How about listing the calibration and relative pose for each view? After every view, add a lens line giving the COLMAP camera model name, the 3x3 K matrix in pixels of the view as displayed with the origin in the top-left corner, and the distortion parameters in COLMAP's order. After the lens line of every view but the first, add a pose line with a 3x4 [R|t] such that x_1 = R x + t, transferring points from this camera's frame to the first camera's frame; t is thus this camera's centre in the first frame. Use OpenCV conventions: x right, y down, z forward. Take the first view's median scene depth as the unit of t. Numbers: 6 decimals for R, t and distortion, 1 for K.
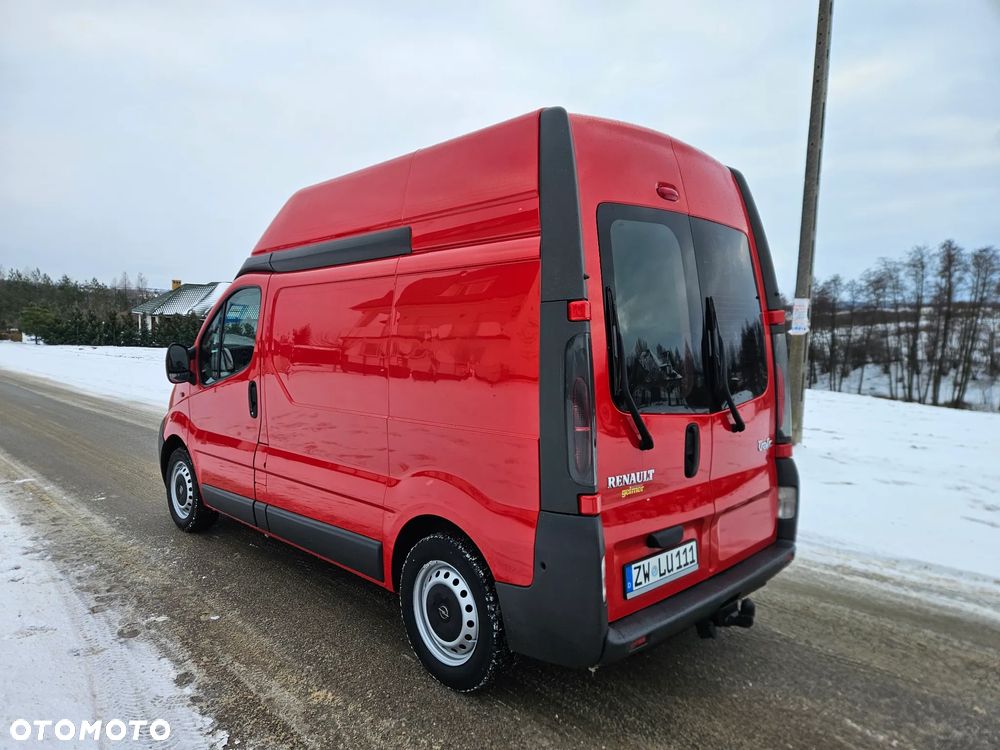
lens RADIAL K [[669.9, 0, 487.1], [0, 669.9, 385.2], [0, 0, 1]] dist [0.054132, -0.042890]
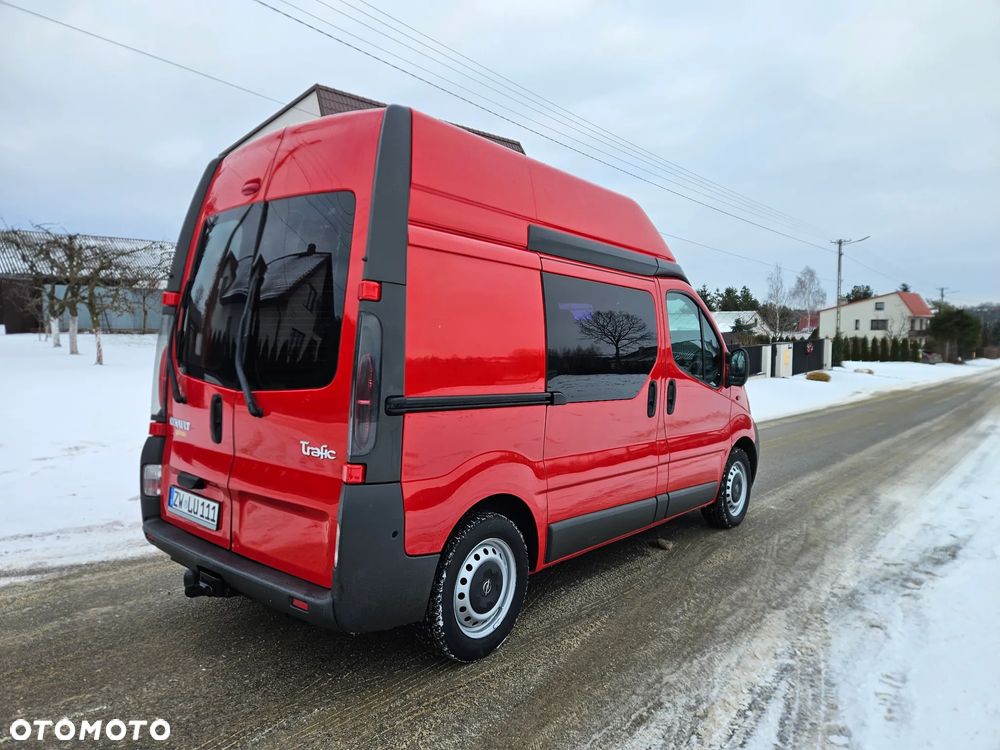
lens RADIAL K [[664.1, 0, 478.1], [0, 664.1, 371.5], [0, 0, 1]] dist [0.060151, -0.043305]
pose [[0.094203, 0.034833, -0.994943, 1.363210], [-0.100776, 0.994588, 0.025279, -0.048788], [0.990439, 0.097885, 0.097203, 1.241629]]
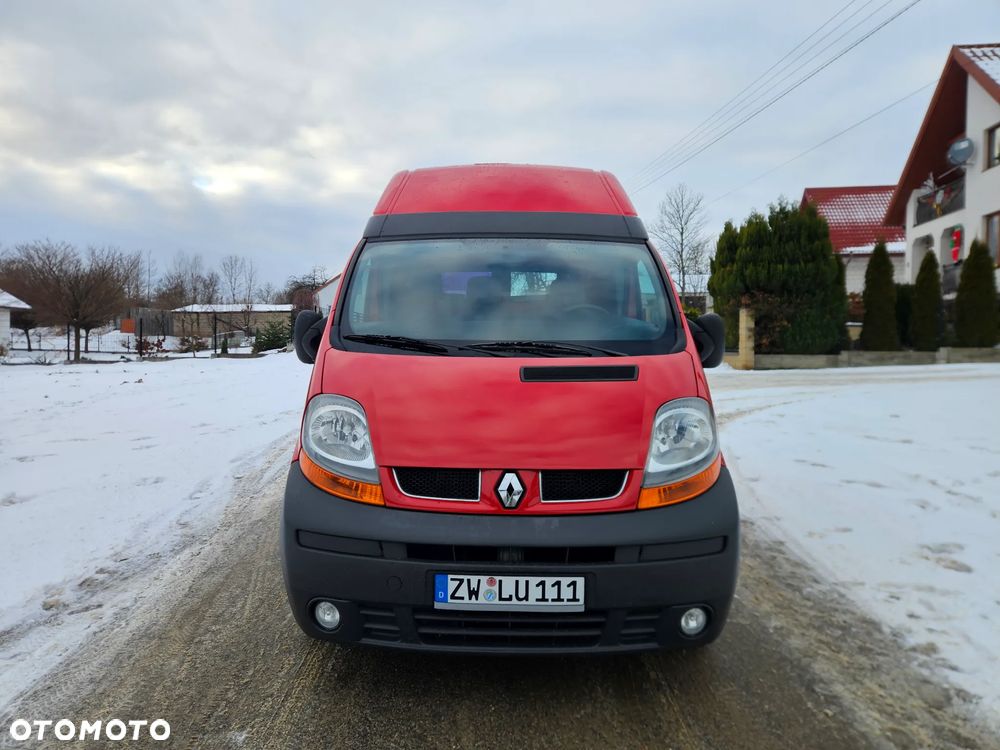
lens RADIAL K [[657.0, 0, 485.4], [0, 657.0, 371.9], [0, 0, 1]] dist [0.060523, -0.045024]
pose [[-0.719502, -0.073250, 0.690616, -1.221643], [0.038082, 0.988765, 0.144548, -0.174459], [-0.693445, 0.130302, -0.708629, 2.625820]]
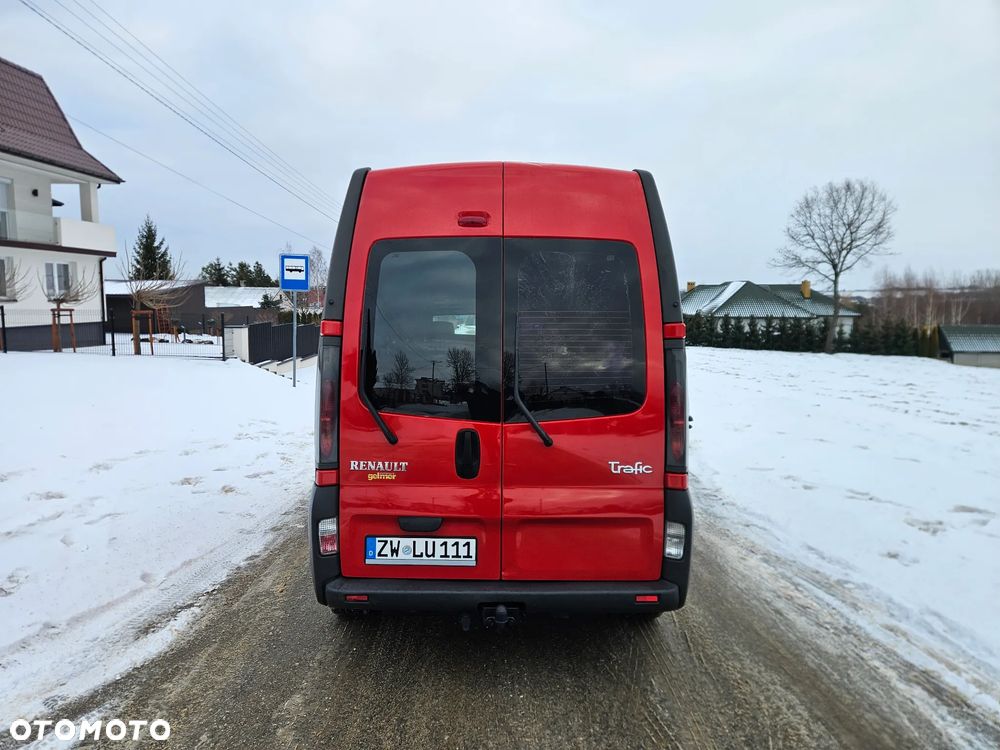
lens RADIAL K [[664.1, 0, 478.1], [0, 664.1, 371.5], [0, 0, 1]] dist [0.060151, -0.043305]
pose [[0.722714, 0.045979, -0.689616, 0.997023], [-0.057686, 0.998316, 0.006106, -0.041354], [0.688736, 0.035368, 0.724149, 0.214677]]
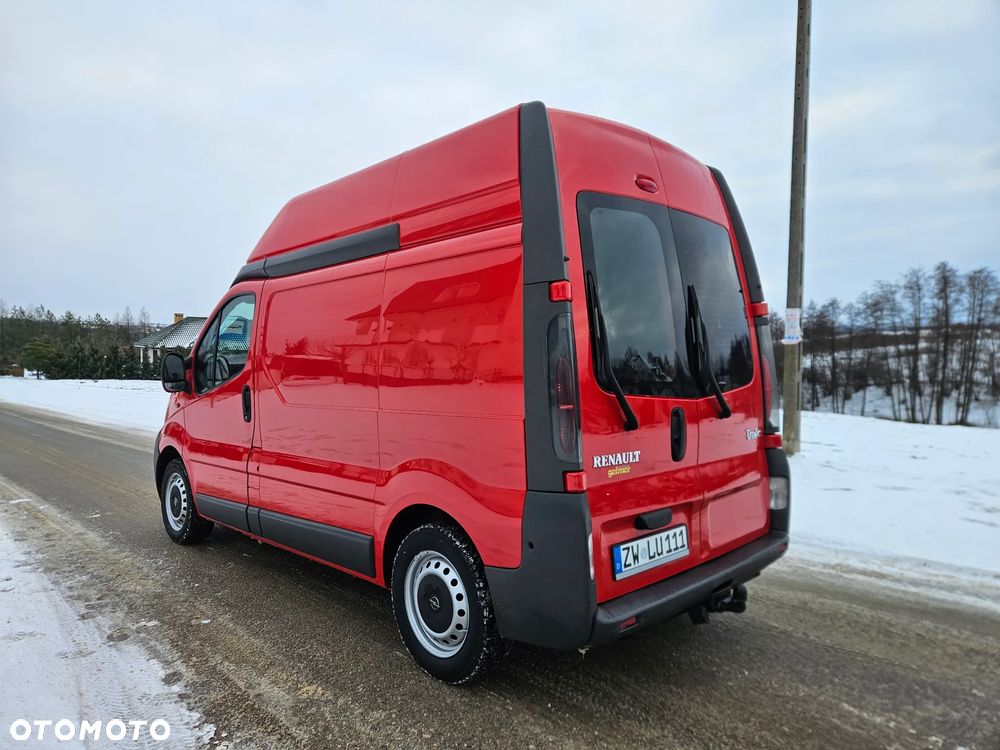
lens RADIAL K [[670.3, 0, 489.2], [0, 670.3, 372.6], [0, 0, 1]] dist [0.055897, -0.044990]
pose [[0.999859, -0.016786, 0.000910, 0.020300], [0.016810, 0.997993, -0.061051, 0.058368], [0.000116, 0.061058, 0.998134, -0.012968]]
